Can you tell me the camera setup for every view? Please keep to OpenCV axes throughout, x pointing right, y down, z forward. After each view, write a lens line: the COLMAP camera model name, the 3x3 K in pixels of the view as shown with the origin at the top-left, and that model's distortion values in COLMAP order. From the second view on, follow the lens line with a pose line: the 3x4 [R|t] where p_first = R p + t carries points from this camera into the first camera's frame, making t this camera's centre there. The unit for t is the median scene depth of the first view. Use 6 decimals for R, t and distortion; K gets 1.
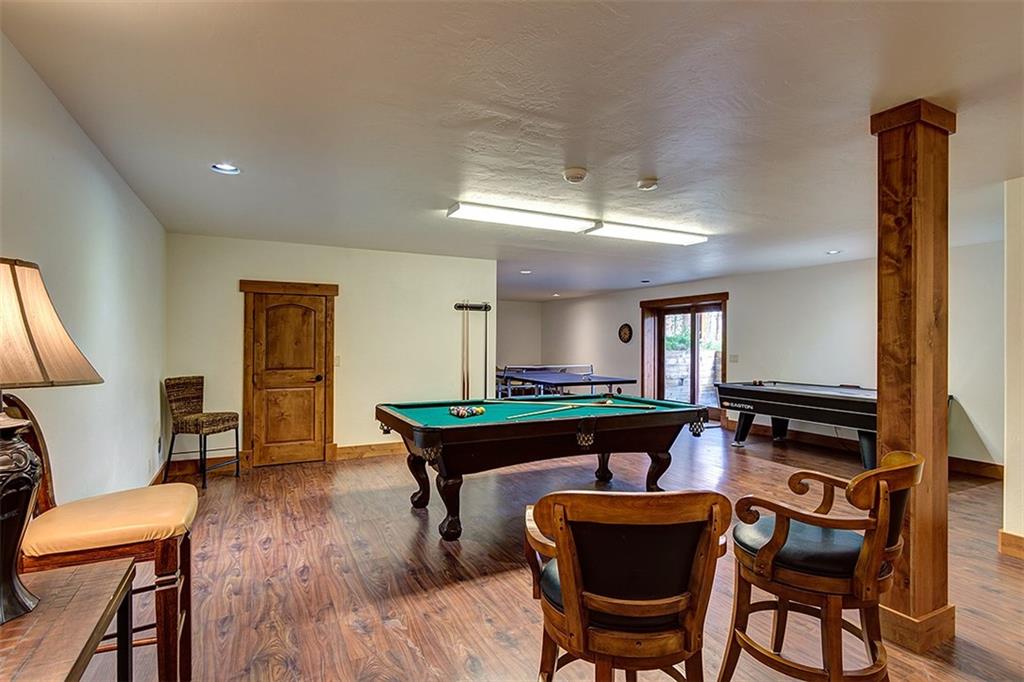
lens RADIAL K [[506.0, 0, 511.0], [0, 506.0, 341.9], [0, 0, 1]] dist [-0.004544, -0.000486]
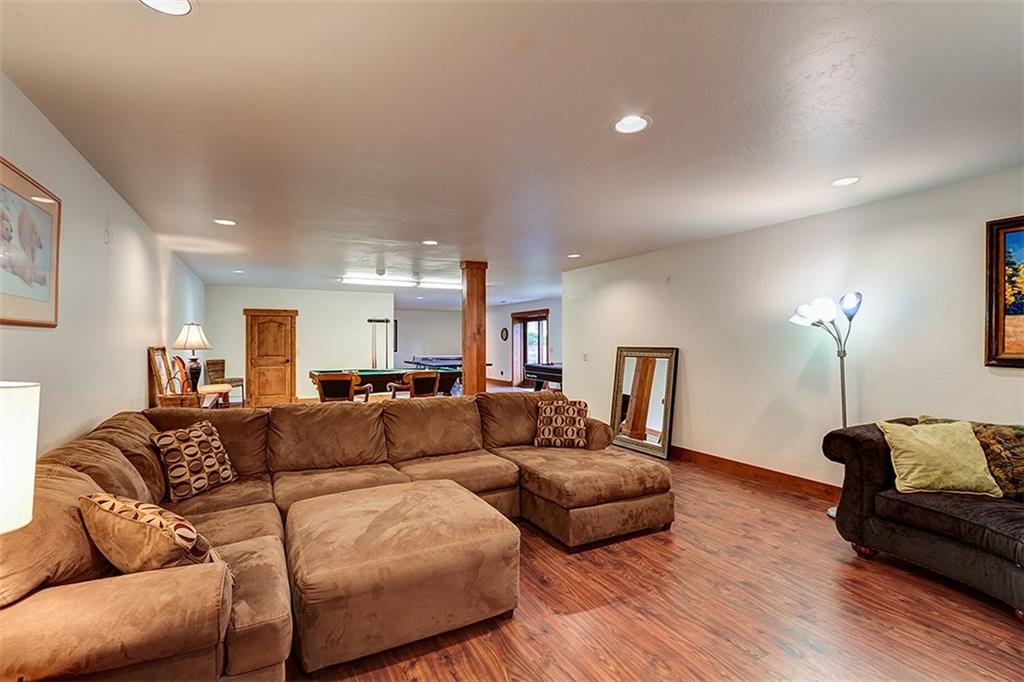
lens RADIAL K [[483.5, 0, 513.5], [0, 483.5, 340.7], [0, 0, 1]] dist [0.002633, -0.000704]
pose [[0.999820, -0.006940, 0.017651, 0.410410], [0.006939, 0.999976, 0.000122, 0.003539], [-0.017651, 0.000000, 0.999844, -0.772465]]
